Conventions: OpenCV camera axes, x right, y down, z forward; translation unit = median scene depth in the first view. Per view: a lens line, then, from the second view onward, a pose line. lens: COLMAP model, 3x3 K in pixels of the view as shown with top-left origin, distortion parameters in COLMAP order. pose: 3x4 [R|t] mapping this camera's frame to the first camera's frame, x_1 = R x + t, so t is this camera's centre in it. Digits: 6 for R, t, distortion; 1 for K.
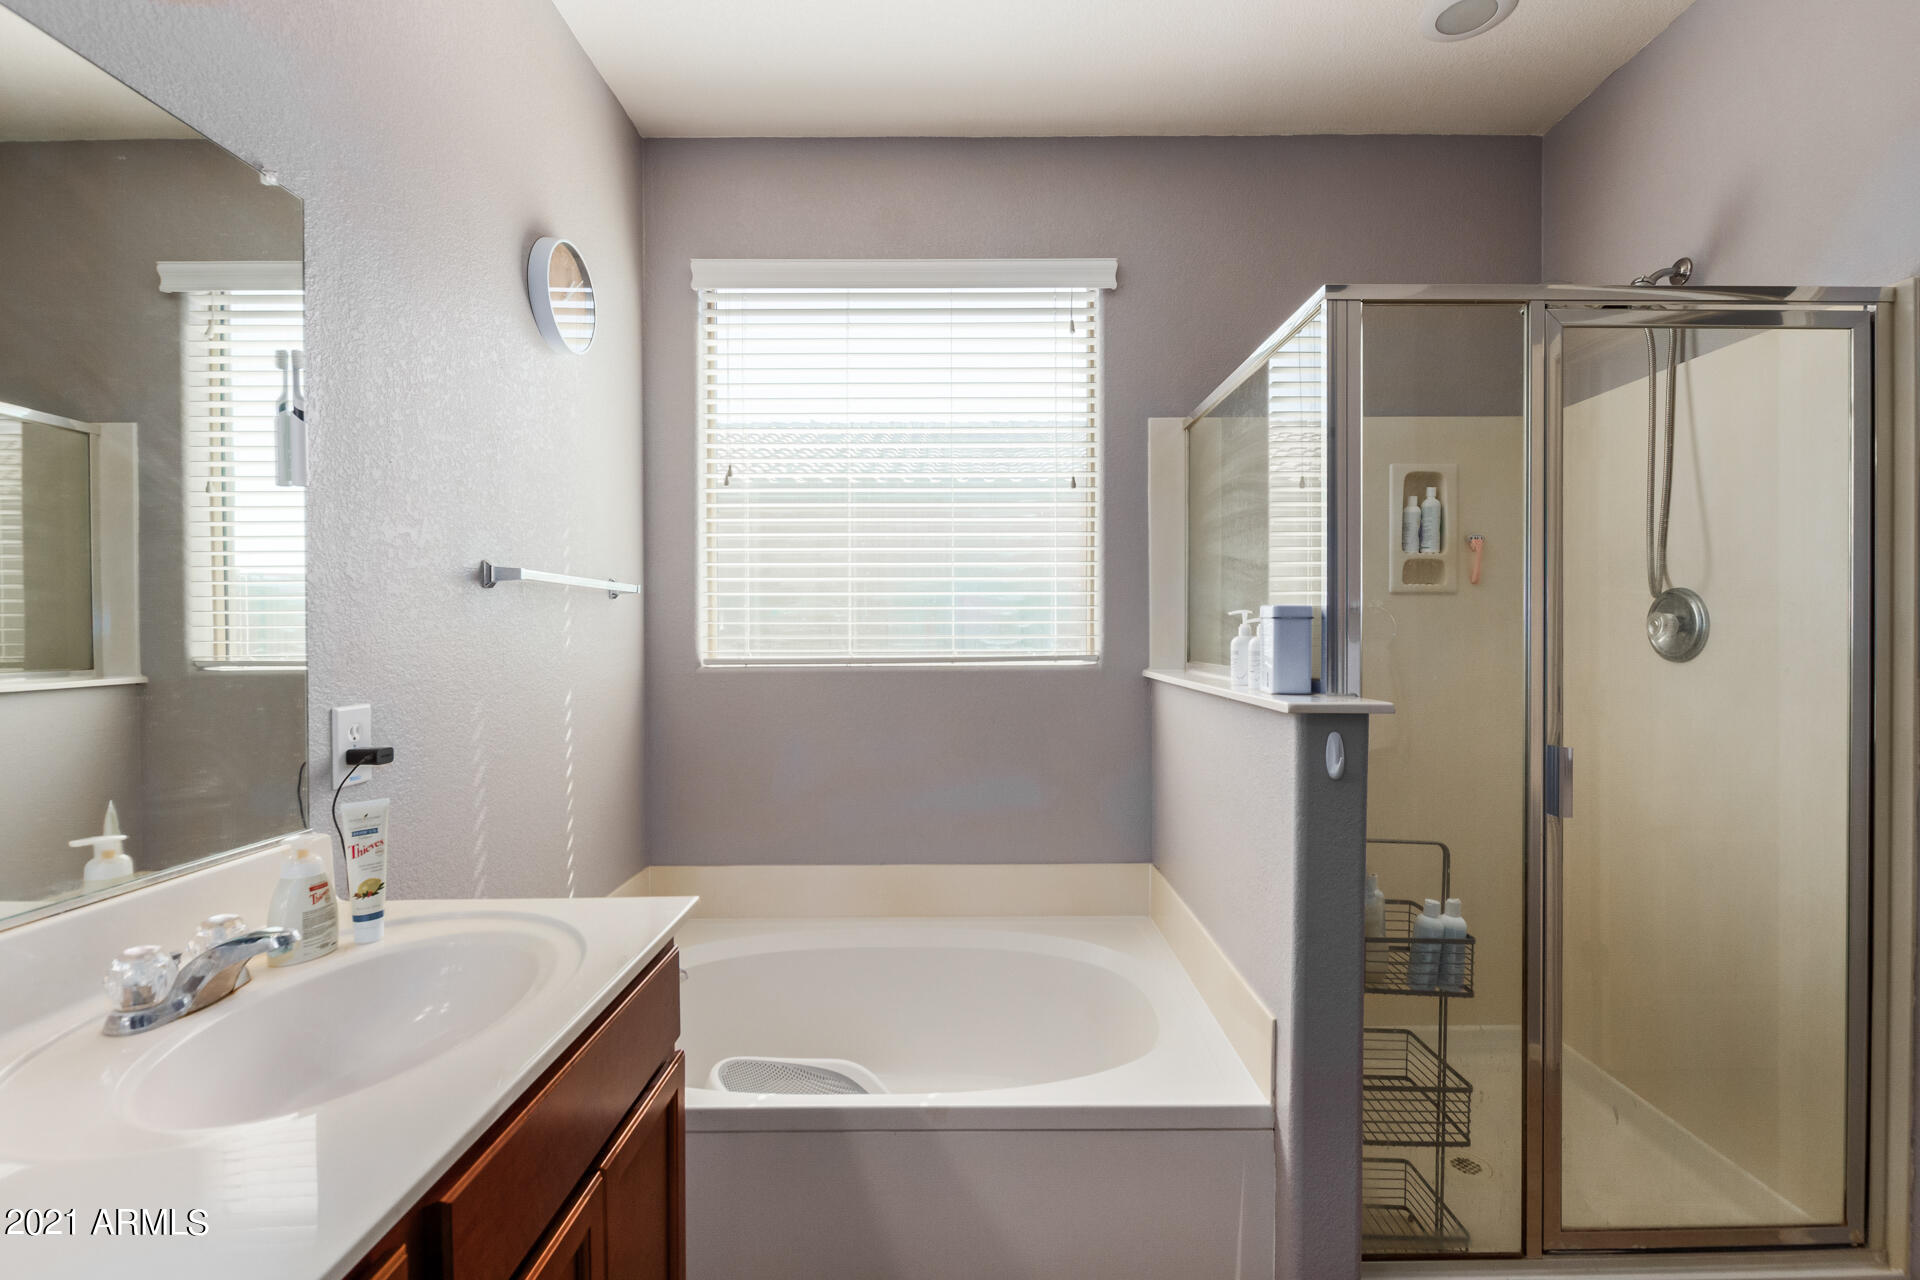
lens RADIAL K [[896.5, 0, 960.0], [0, 896.5, 640.0], [0, 0, 1]] dist [0.000178, 0.000032]
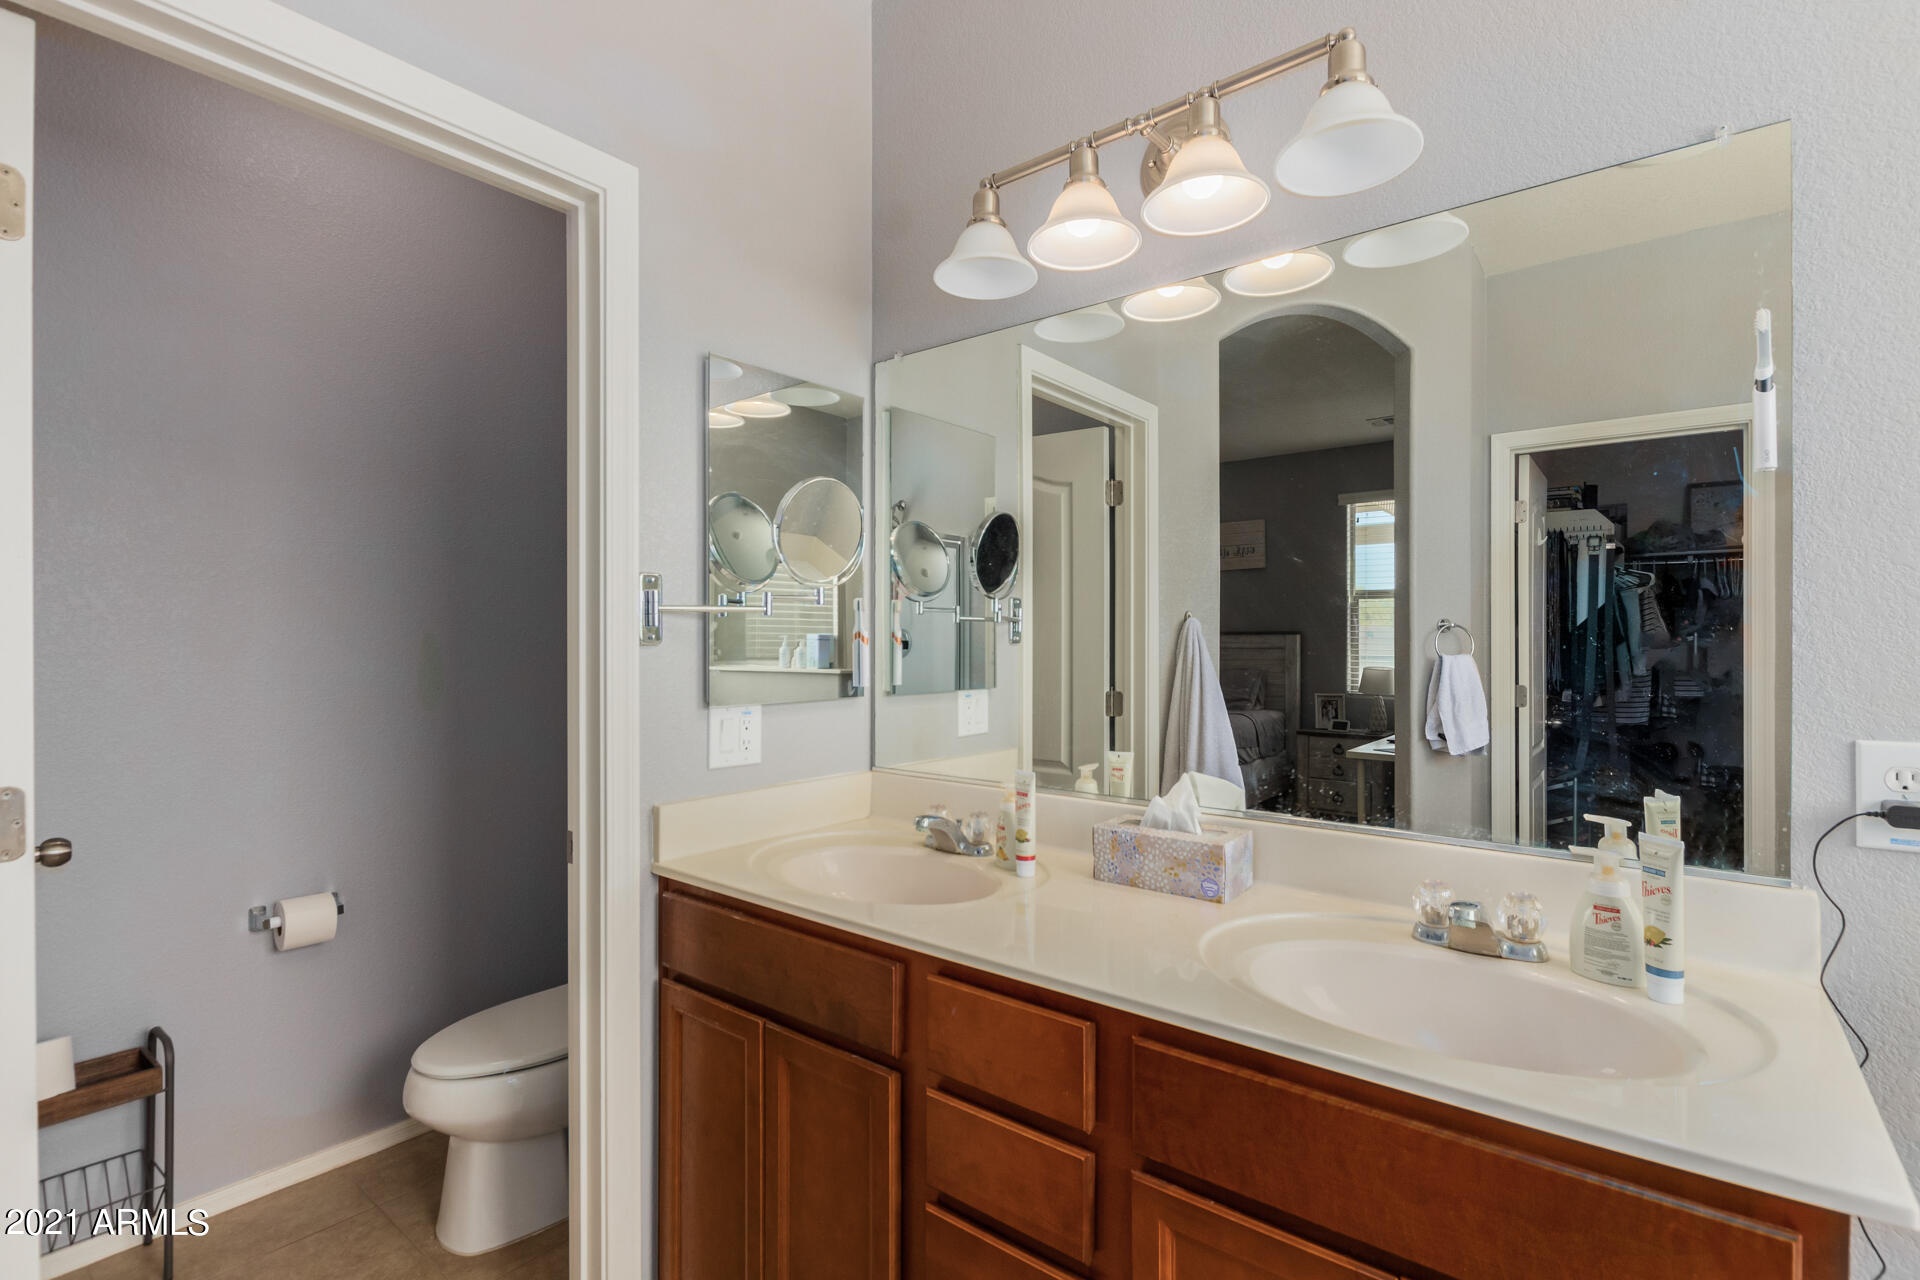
lens RADIAL K [[896.5, 0, 960.0], [0, 896.5, 640.0], [0, 0, 1]] dist [0.000178, 0.000032]
pose [[-0.622982, 0.005480, -0.782217, 0.459696], [-0.001334, 0.999967, 0.008068, -0.019018], [0.782235, 0.006070, -0.622954, 1.049170]]
